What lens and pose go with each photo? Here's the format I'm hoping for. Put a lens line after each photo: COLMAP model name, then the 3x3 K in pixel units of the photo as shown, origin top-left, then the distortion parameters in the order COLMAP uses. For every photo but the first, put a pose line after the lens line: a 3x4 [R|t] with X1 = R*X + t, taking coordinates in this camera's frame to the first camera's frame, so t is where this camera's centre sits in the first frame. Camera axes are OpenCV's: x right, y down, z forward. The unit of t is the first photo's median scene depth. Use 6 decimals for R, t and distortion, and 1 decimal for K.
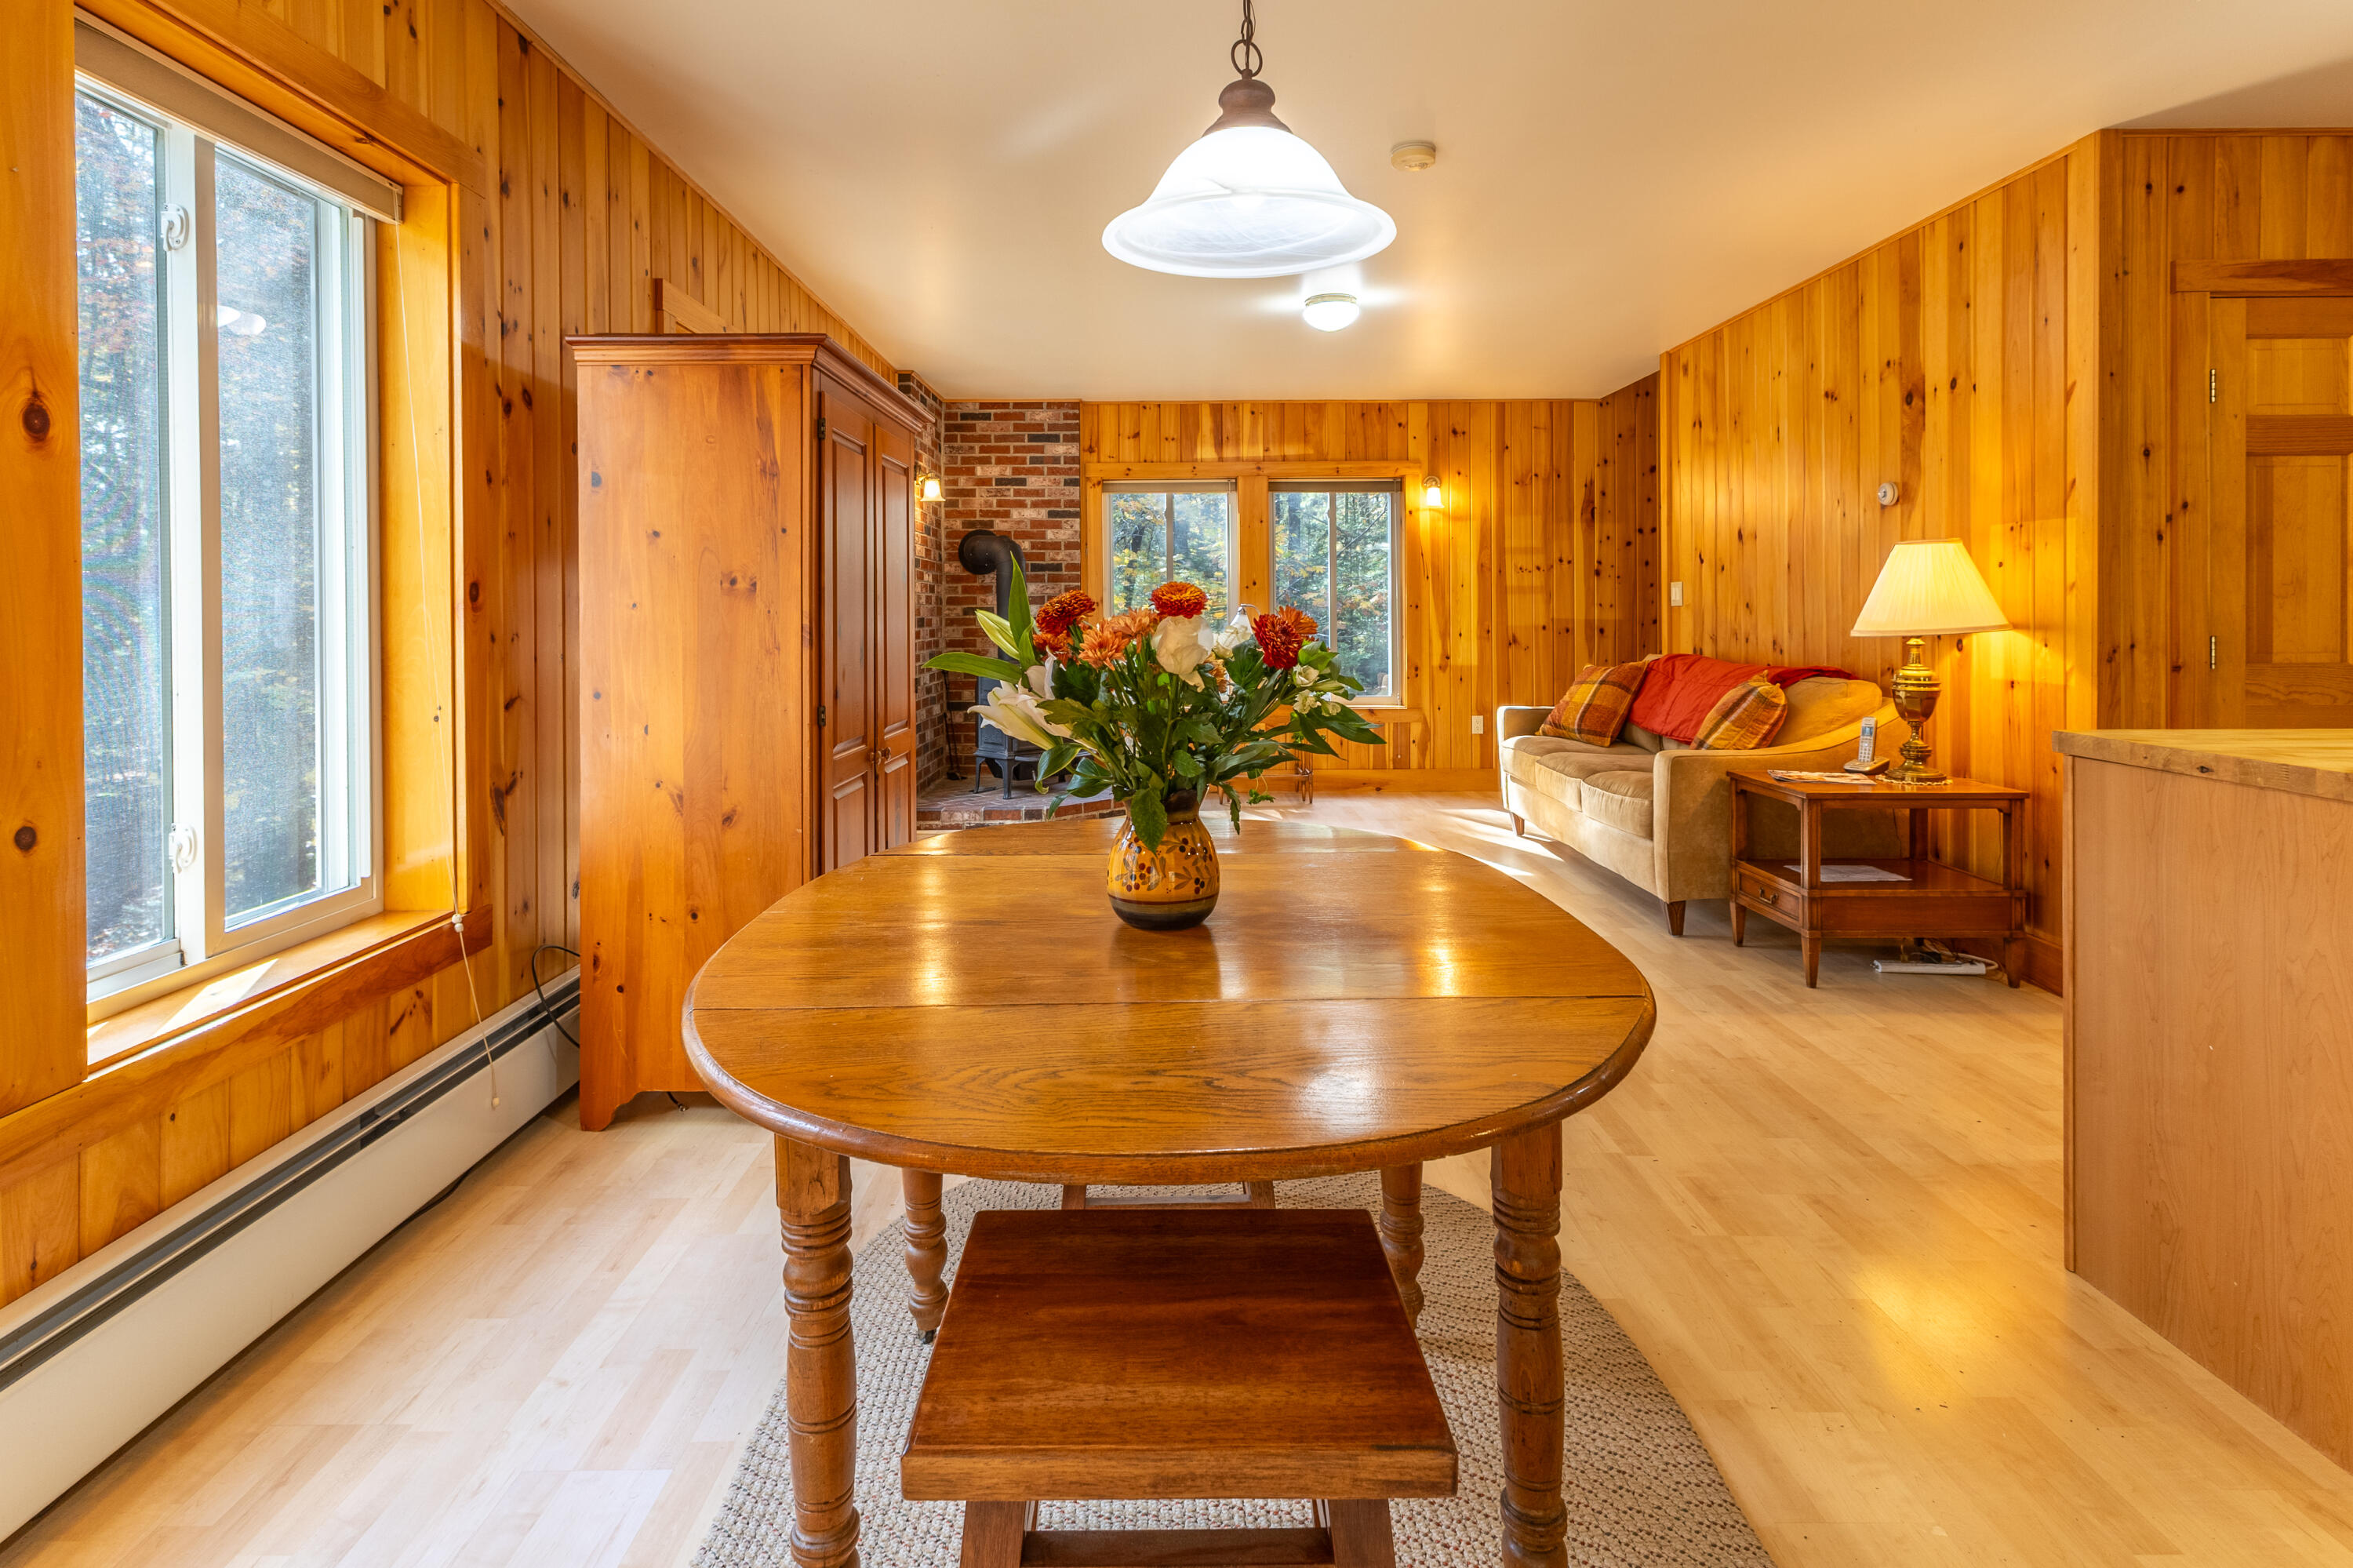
lens RADIAL K [[1202.1, 0, 1180.9], [0, 1202.1, 618.9], [0, 0, 1]] dist [0.003992, 0.001378]
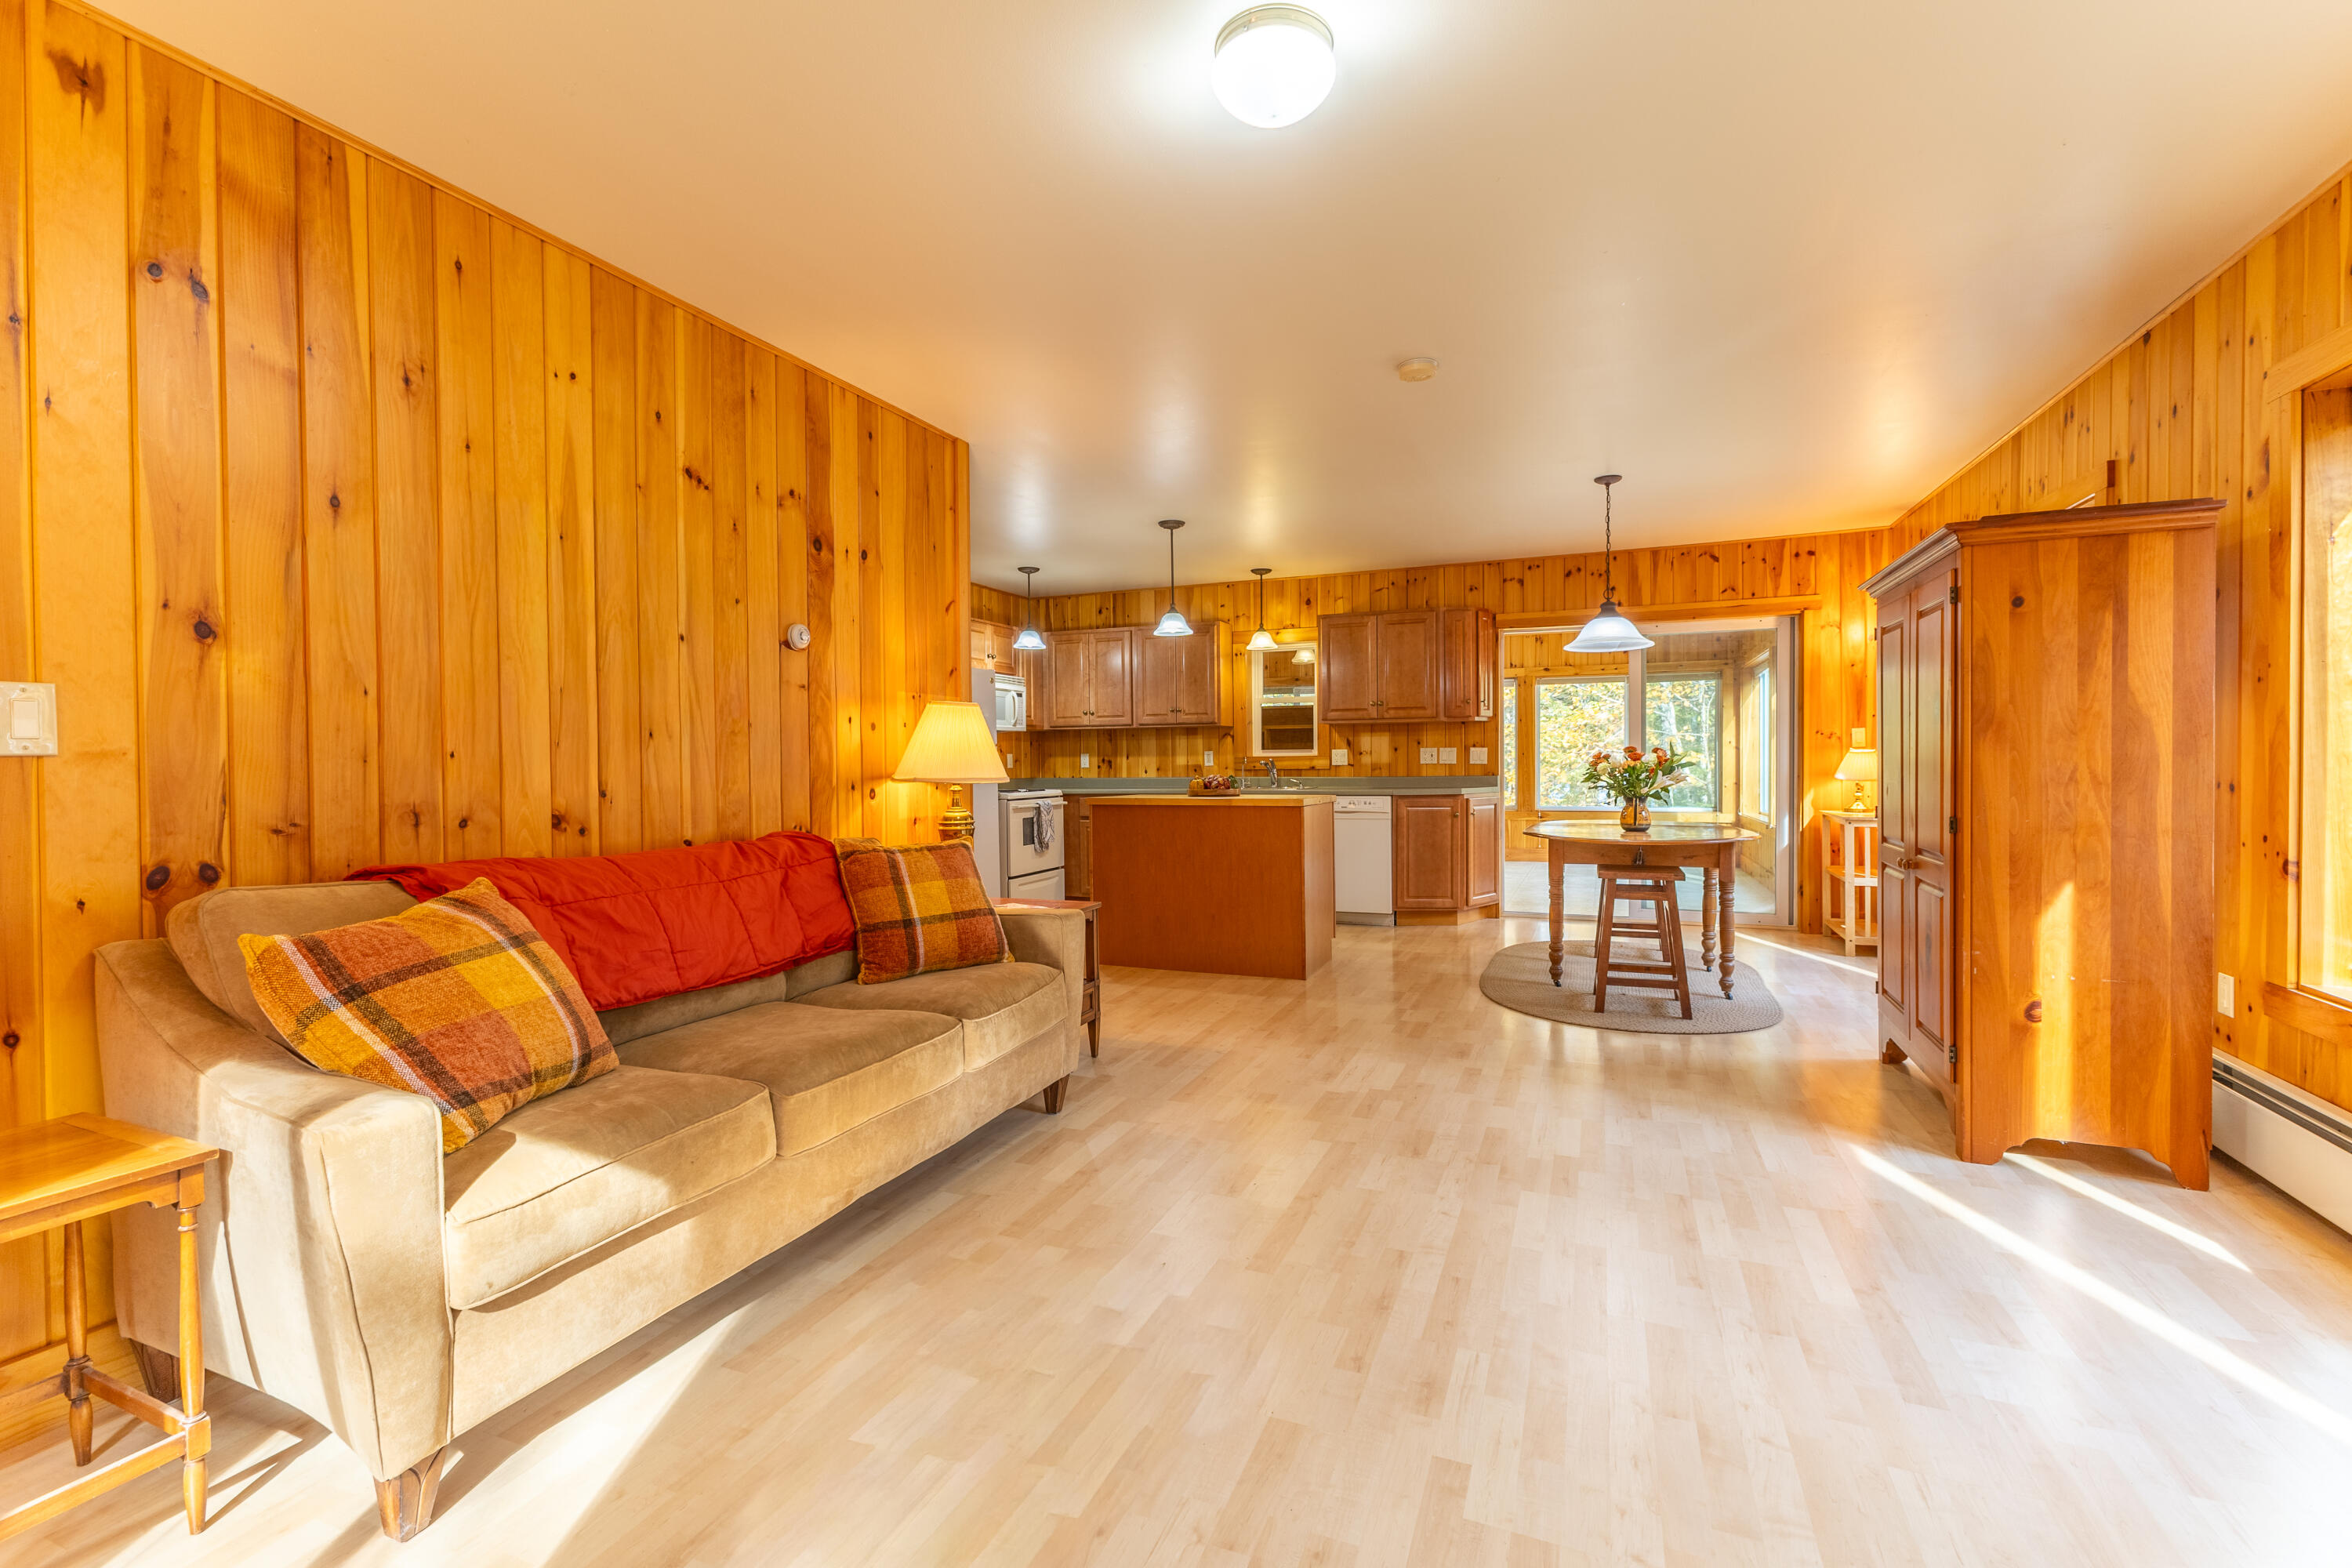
lens RADIAL K [[1012.4, 0, 1186.4], [0, 1012.4, 782.5], [0, 0, 1]] dist [0.011920, -0.003583]
pose [[-0.921239, 0.006882, 0.388936, 0.016051], [0.018398, 0.999495, 0.025893, -0.008073], [-0.388561, 0.031009, -0.920901, 1.952316]]
